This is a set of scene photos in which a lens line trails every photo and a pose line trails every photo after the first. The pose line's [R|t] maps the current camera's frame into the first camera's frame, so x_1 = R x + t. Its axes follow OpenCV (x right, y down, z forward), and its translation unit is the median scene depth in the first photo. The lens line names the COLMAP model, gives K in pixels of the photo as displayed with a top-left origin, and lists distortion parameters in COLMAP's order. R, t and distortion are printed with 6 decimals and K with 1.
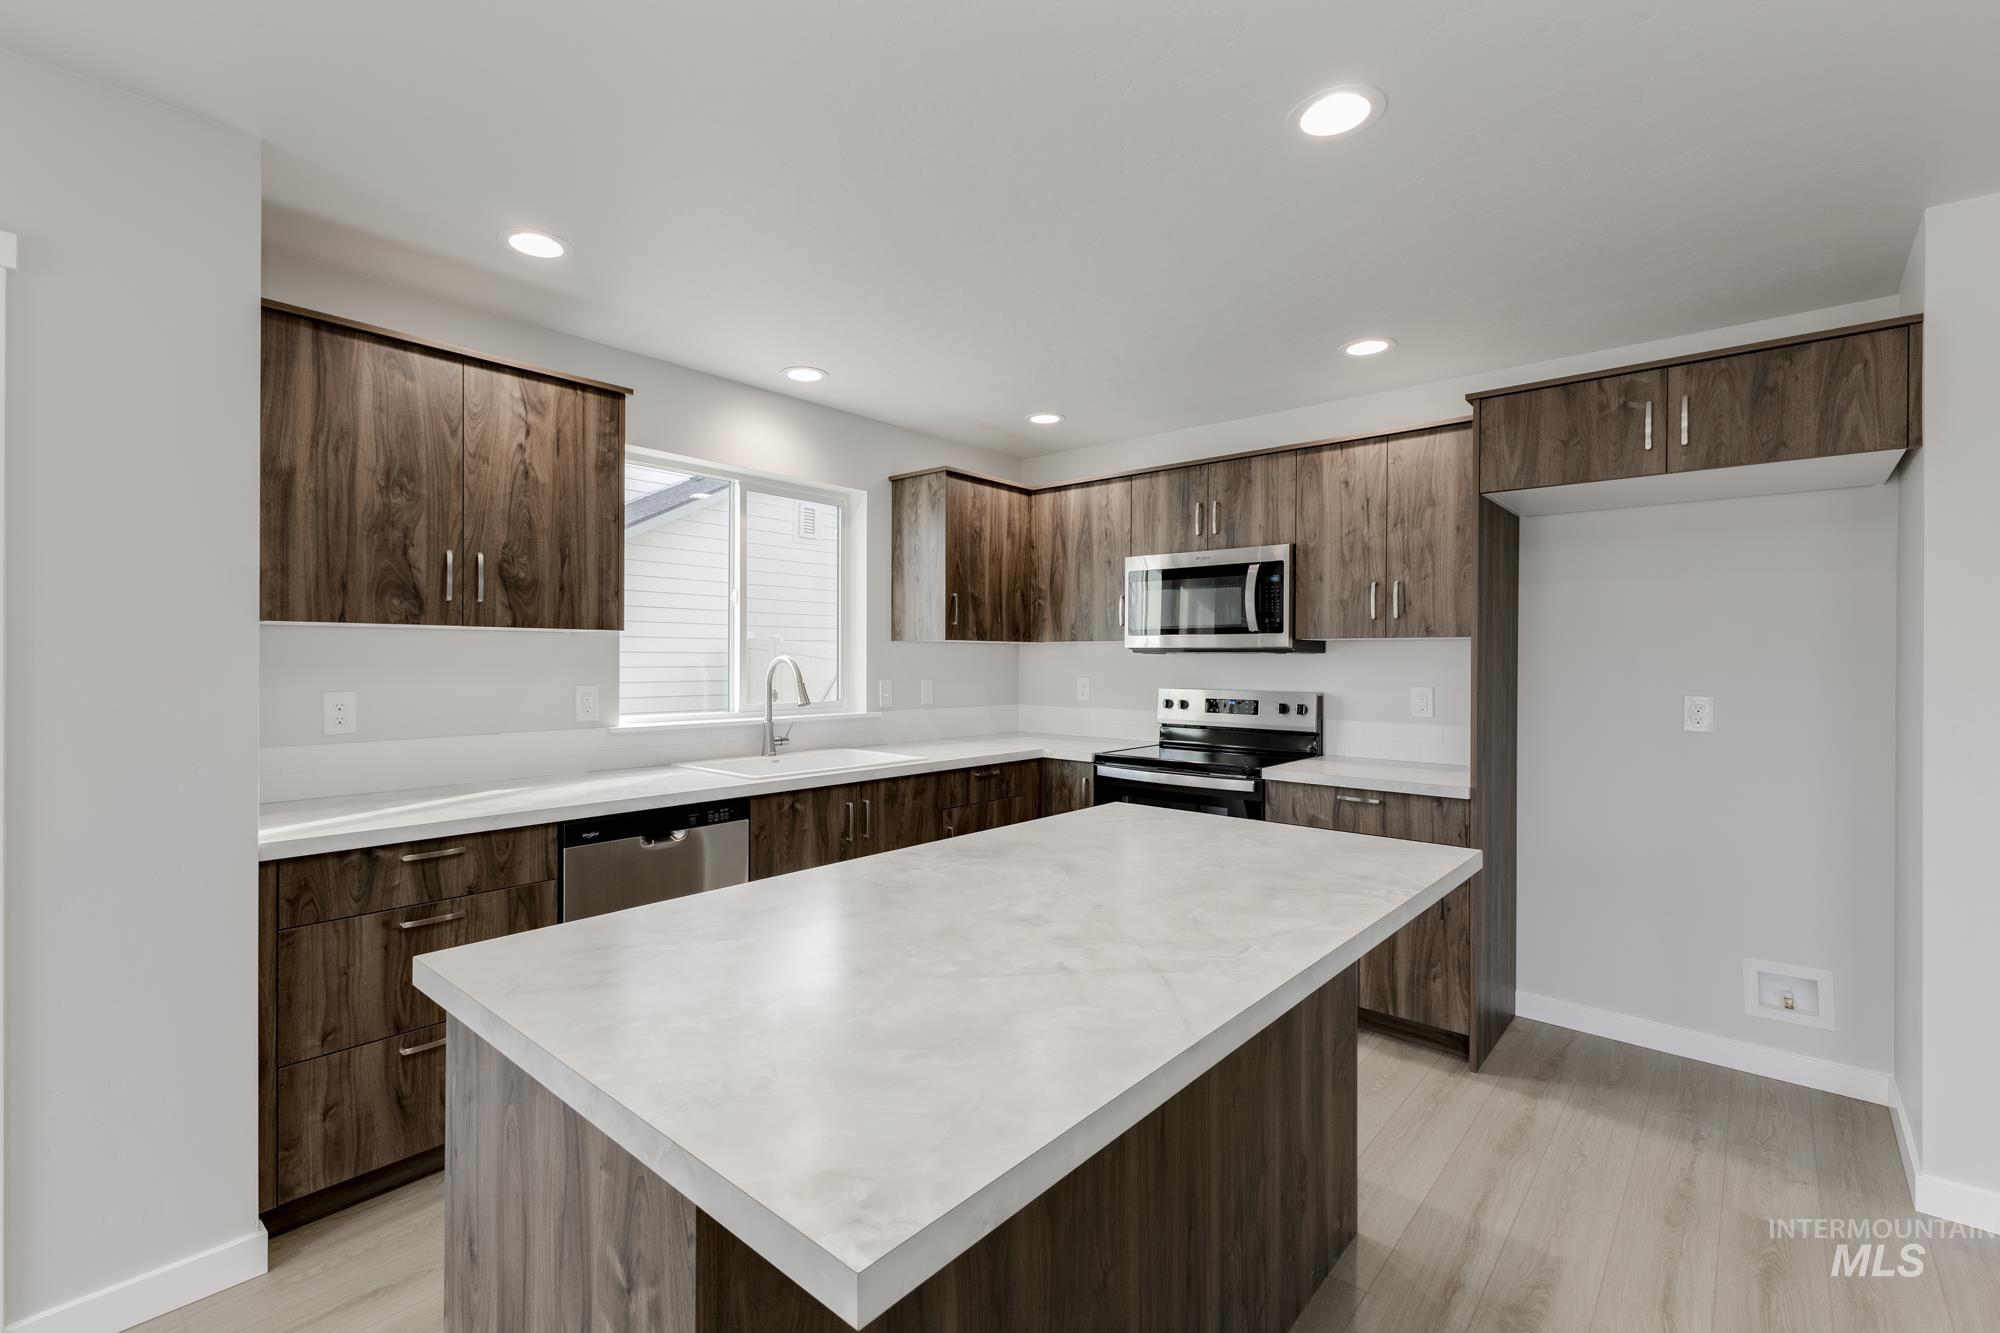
lens RADIAL K [[877.1, 0, 1000.0], [0, 877.1, 666.5], [0, 0, 1]] dist [-0.000240, 0.006233]
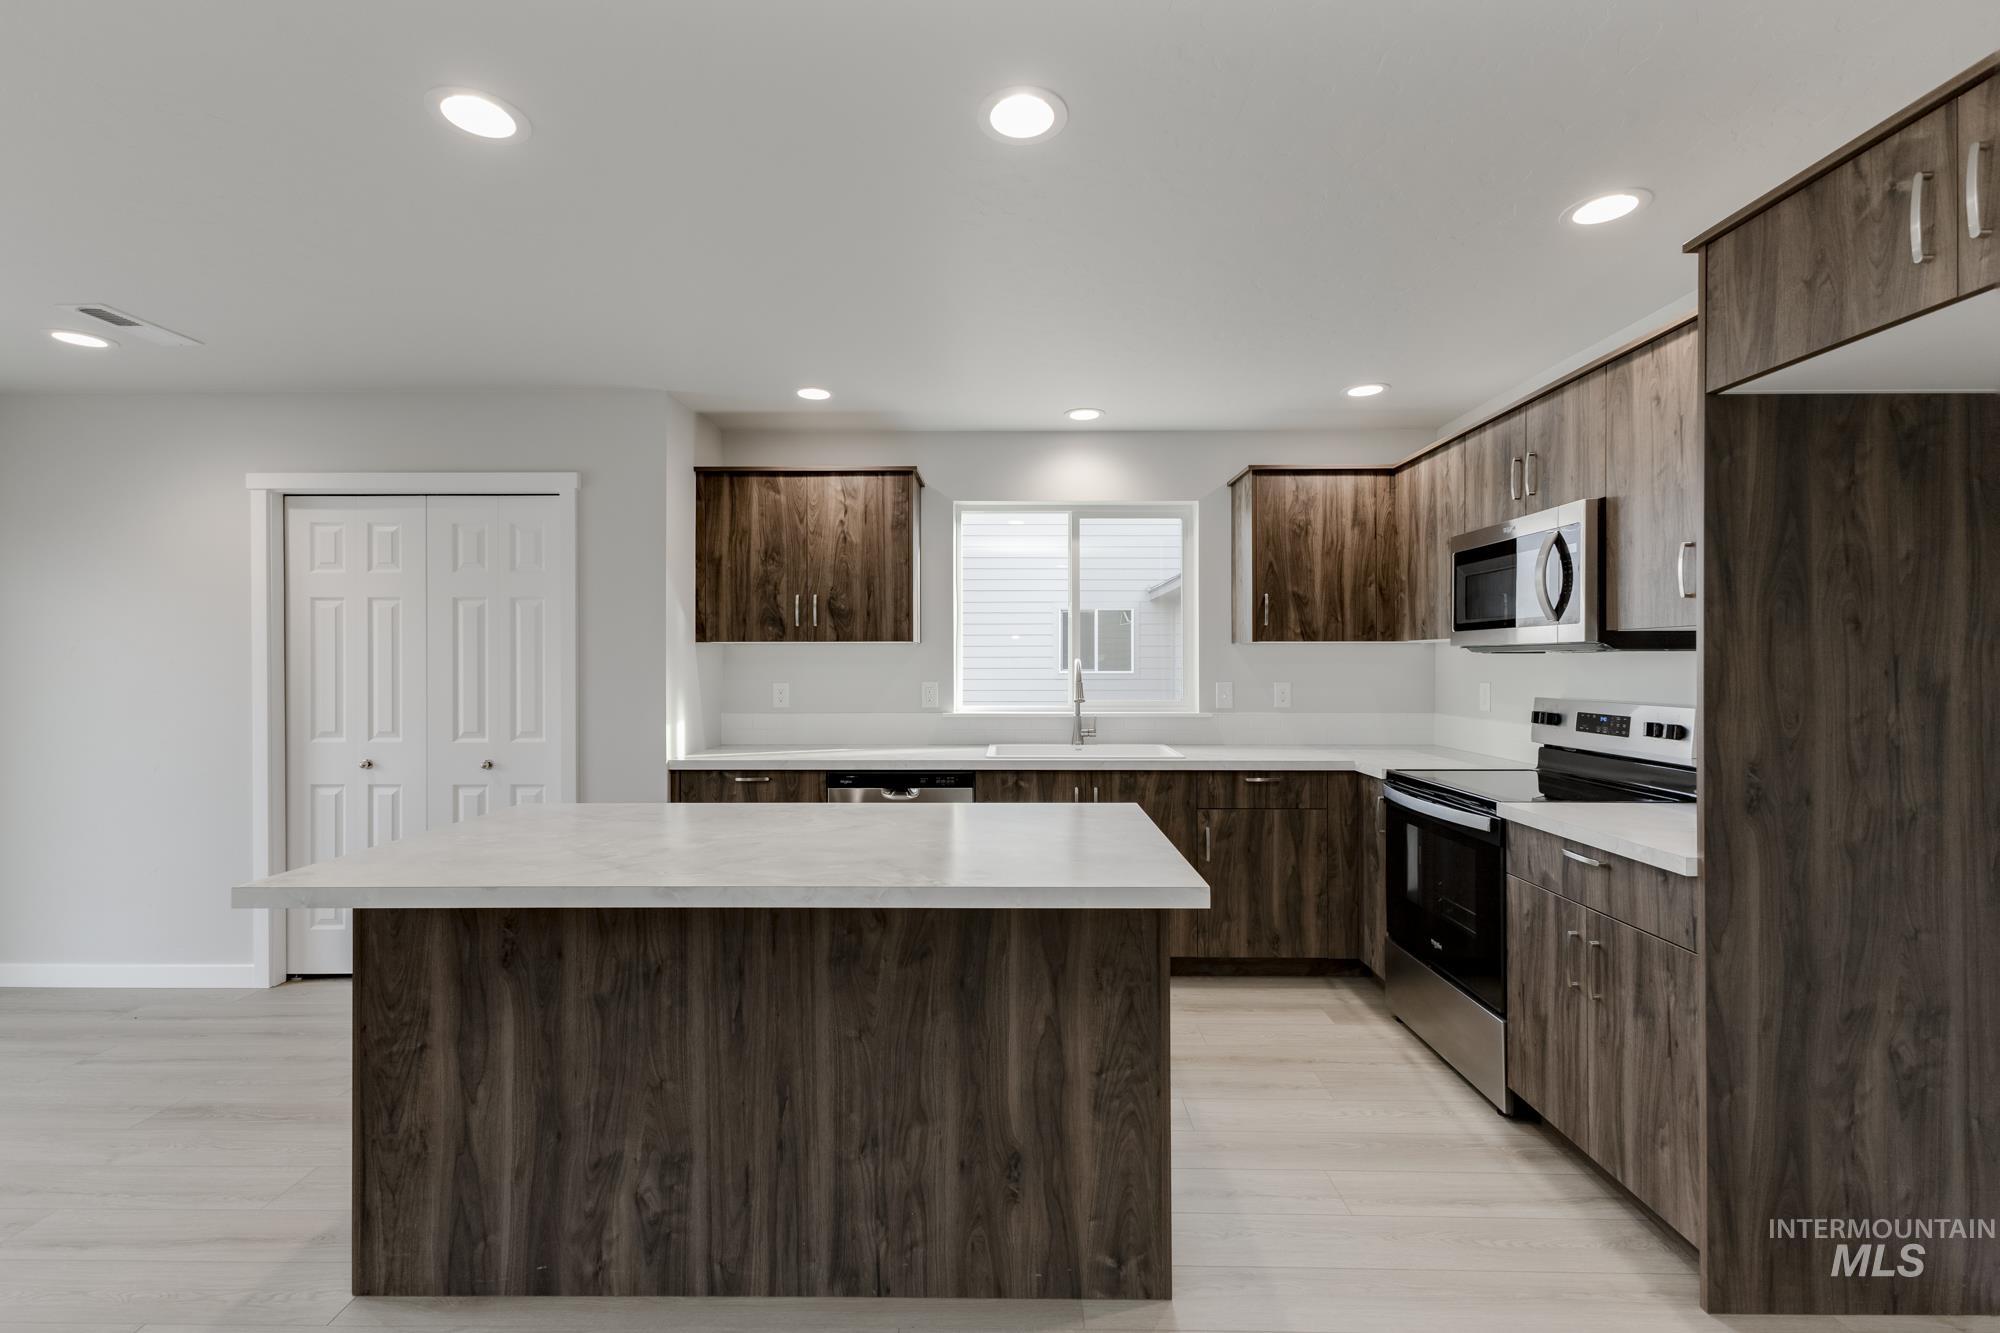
lens RADIAL K [[872.0, 0, 1000.0], [0, 872.0, 666.5], [0, 0, 1]] dist [0.012911, -0.008871]
pose [[0.651755, -0.000513, -0.758429, 0.671251], [-0.003054, 0.999990, -0.003301, 0.002217], [0.758423, 0.004468, 0.651747, 0.198746]]
